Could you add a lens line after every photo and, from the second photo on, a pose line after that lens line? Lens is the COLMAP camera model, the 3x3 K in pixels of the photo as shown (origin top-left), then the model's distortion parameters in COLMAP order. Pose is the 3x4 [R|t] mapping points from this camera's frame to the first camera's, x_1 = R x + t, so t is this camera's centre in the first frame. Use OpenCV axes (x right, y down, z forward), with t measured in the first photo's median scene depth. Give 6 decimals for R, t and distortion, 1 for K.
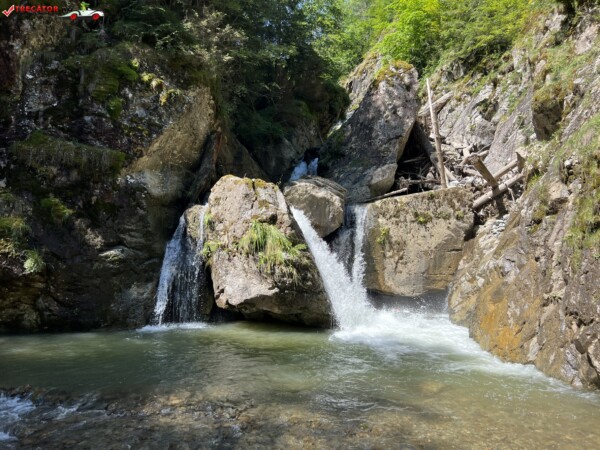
lens RADIAL K [[453.3, 0, 296.6], [0, 453.3, 228.5], [0, 0, 1]] dist [0.056838, -0.065283]
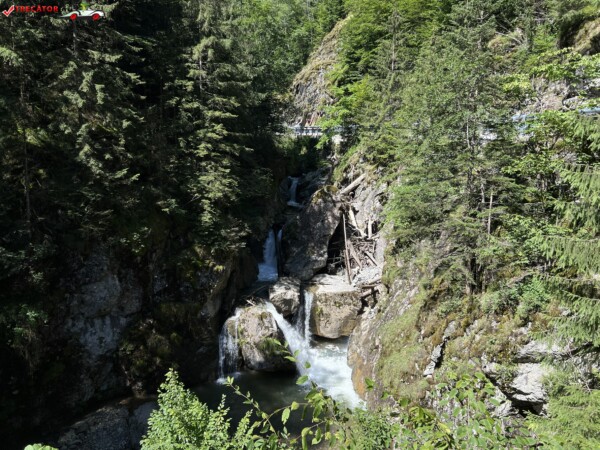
lens RADIAL K [[453.3, 0, 300.5], [0, 453.3, 226.2], [0, 0, 1]] dist [0.056838, -0.065283]
pose [[0.991444, -0.032013, 0.126548, -0.164934], [0.004491, 0.977253, 0.212028, -0.965865], [-0.130457, -0.209645, 0.969036, -1.059720]]
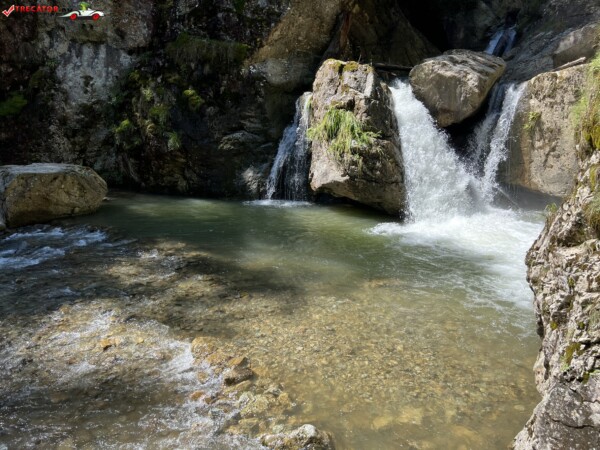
lens RADIAL K [[453.3, 0, 304.0], [0, 453.3, 224.7], [0, 0, 1]] dist [0.056838, -0.065283]
pose [[0.842227, 0.122909, -0.524926, 0.376363], [0.007805, 0.970784, 0.239827, -0.005827], [0.539067, -0.206086, 0.816661, 0.076811]]
